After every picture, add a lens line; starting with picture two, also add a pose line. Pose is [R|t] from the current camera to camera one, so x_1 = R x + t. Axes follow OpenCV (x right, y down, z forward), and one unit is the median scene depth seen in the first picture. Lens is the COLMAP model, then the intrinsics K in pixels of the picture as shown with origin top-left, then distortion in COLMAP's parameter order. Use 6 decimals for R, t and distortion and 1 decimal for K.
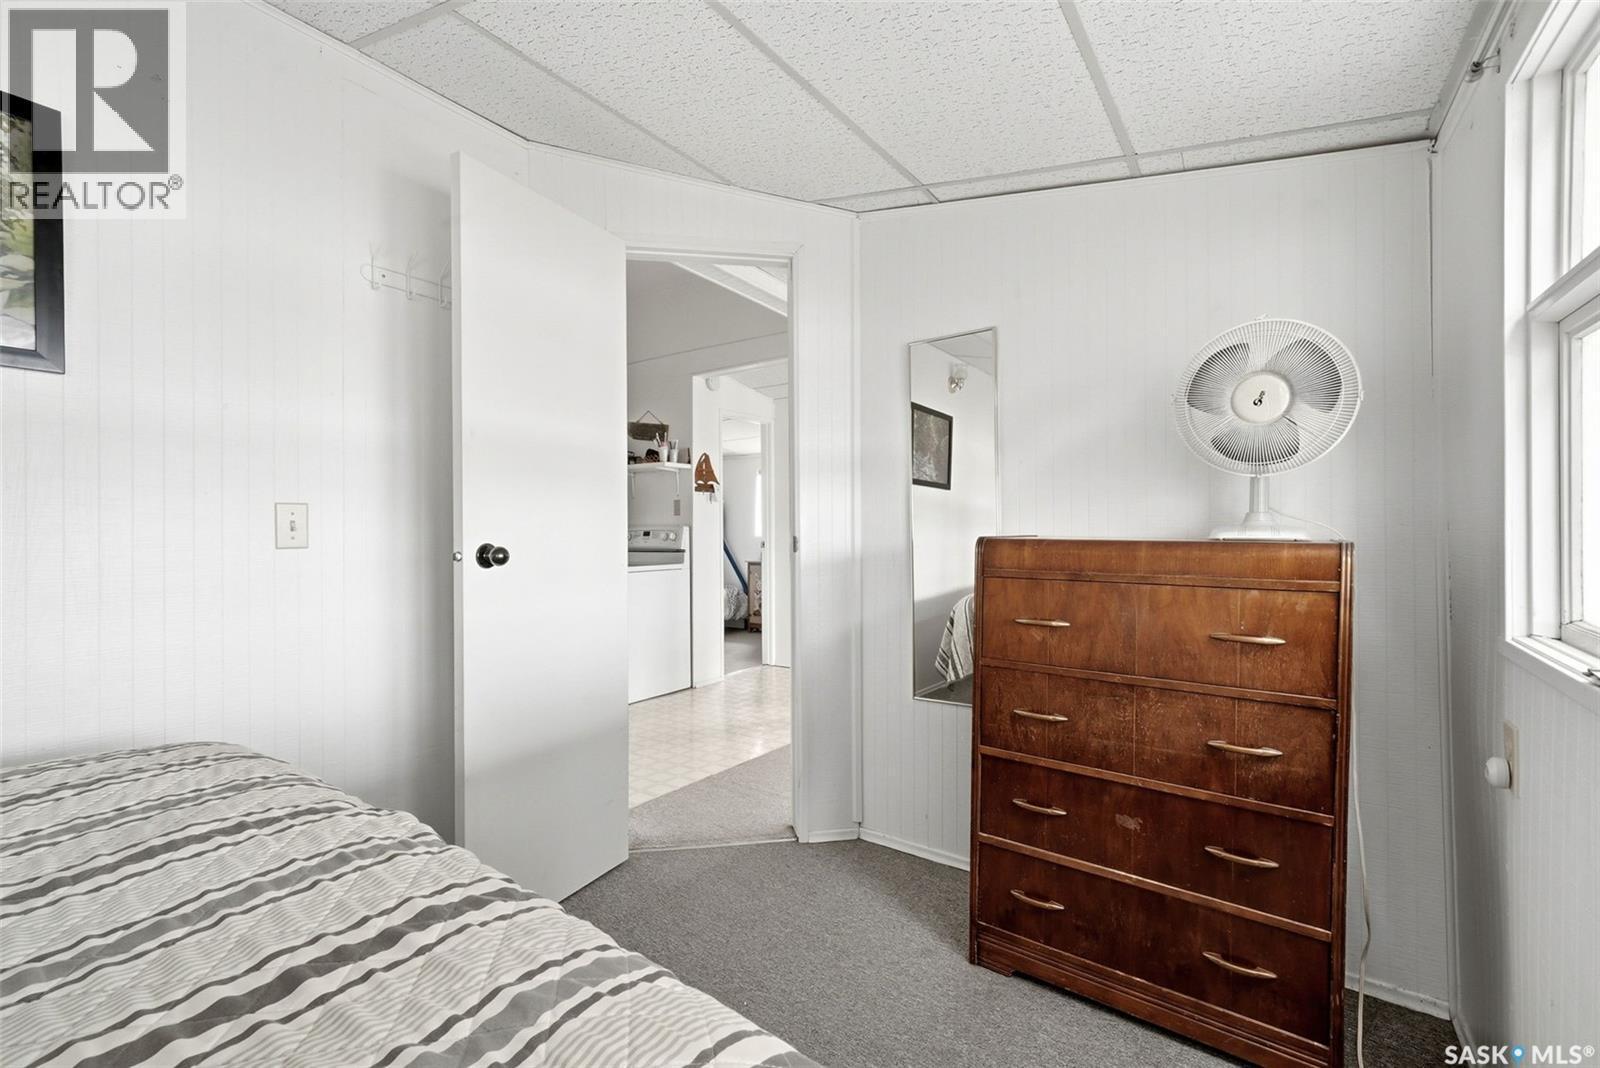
lens RADIAL K [[687.9, 0, 796.8], [0, 687.9, 522.6], [0, 0, 1]] dist [-0.002135, 0.000616]
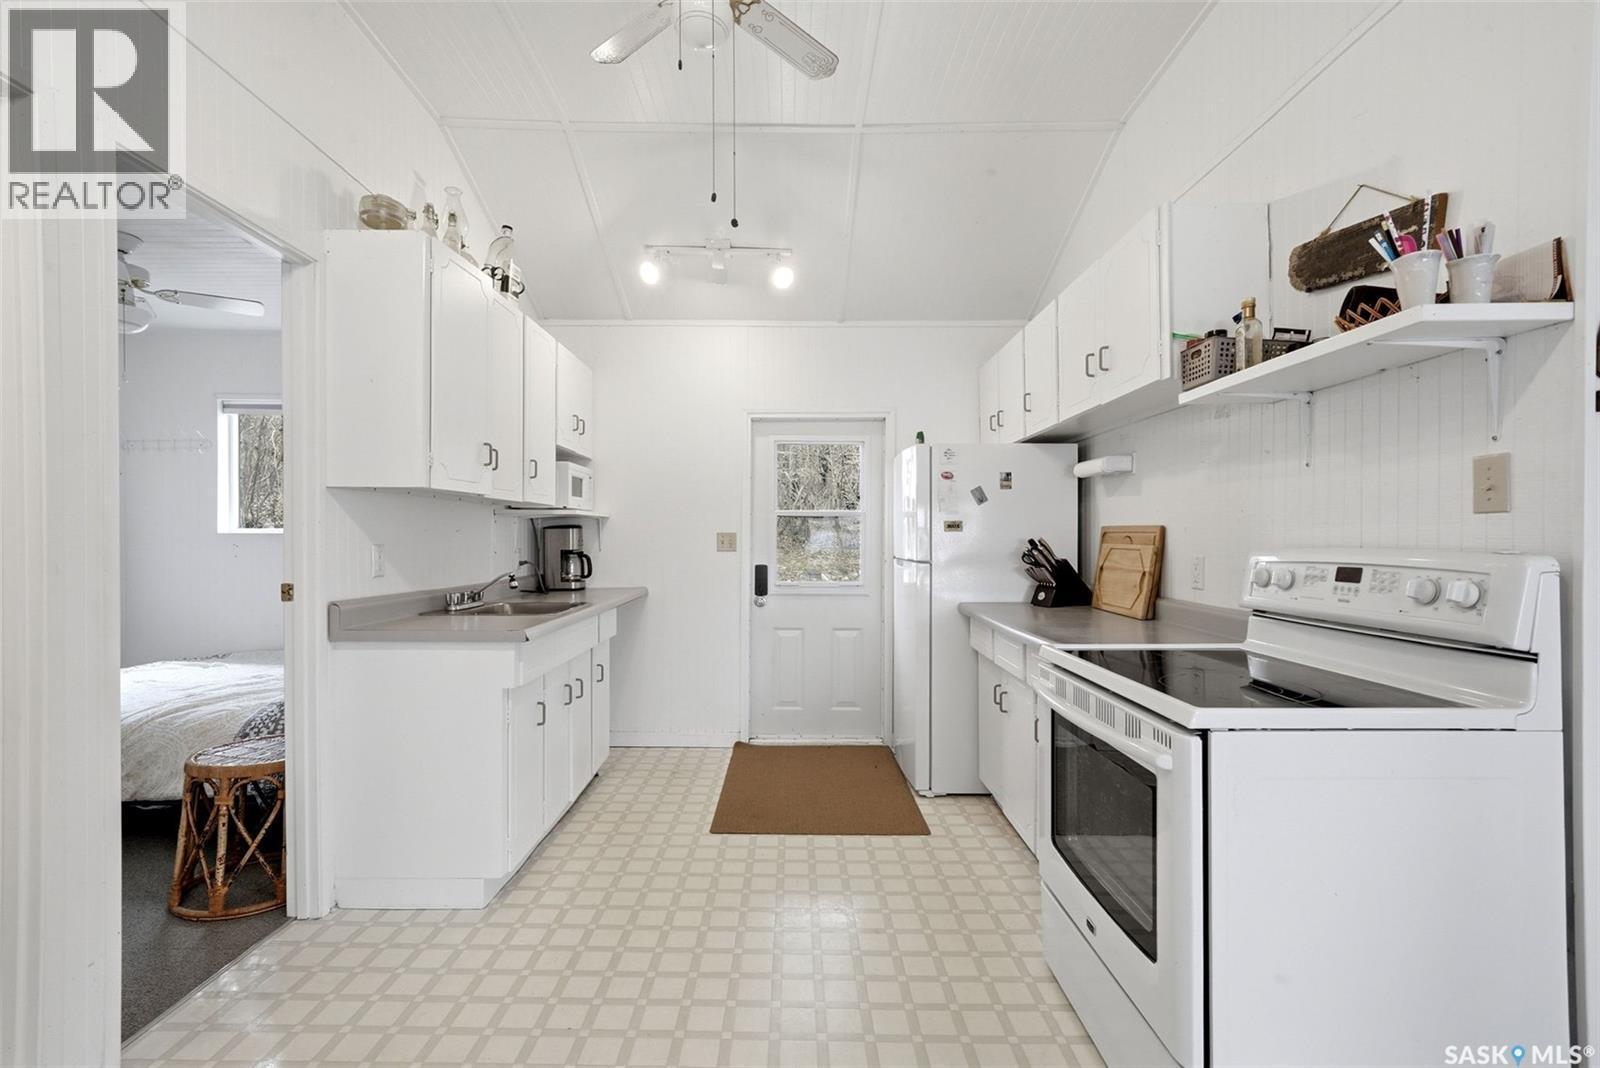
lens RADIAL K [[687.9, 0, 792.3], [0, 687.9, 532.8], [0, 0, 1]] dist [-0.002135, 0.000616]
pose [[0.565634, 0.002305, -0.824653, -0.108816], [-0.007592, 0.999968, -0.002413, 0.000511], [0.824621, 0.007626, 0.565634, 0.633376]]
